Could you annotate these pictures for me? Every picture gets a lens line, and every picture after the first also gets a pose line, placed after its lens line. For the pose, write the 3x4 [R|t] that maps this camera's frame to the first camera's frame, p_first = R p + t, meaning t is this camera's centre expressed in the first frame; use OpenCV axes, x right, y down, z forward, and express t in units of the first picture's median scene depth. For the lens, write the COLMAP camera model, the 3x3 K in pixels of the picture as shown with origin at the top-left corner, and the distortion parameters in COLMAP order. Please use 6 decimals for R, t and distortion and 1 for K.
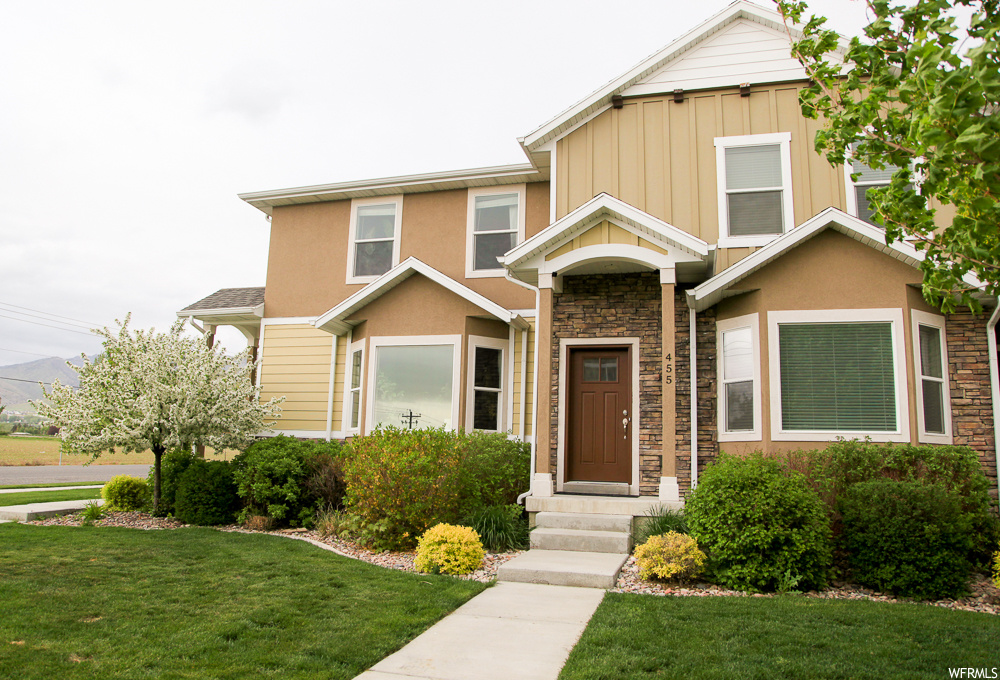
lens RADIAL K [[721.3, 0, 500.0], [0, 721.3, 340.0], [0, 0, 1]] dist [-0.085370, 0.004730]
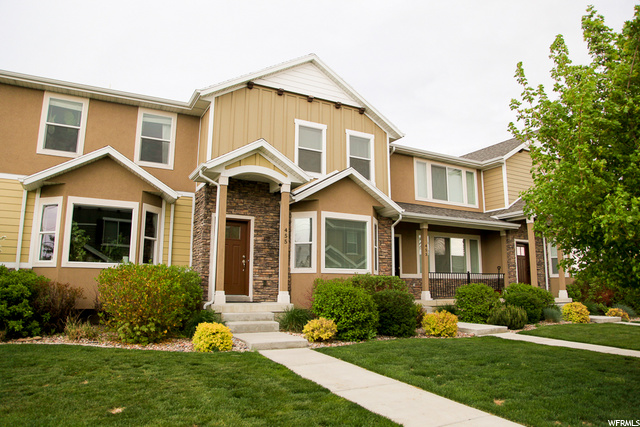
lens RADIAL K [[438.1, 0, 320.0], [0, 438.1, 213.5], [0, 0, 1]] dist [-0.127569, 0.078300]
pose [[0.707809, 0.090511, 0.700581, -0.475804], [-0.102171, 0.994446, -0.025252, -0.000144], [-0.698976, -0.053705, 0.713126, 0.080188]]
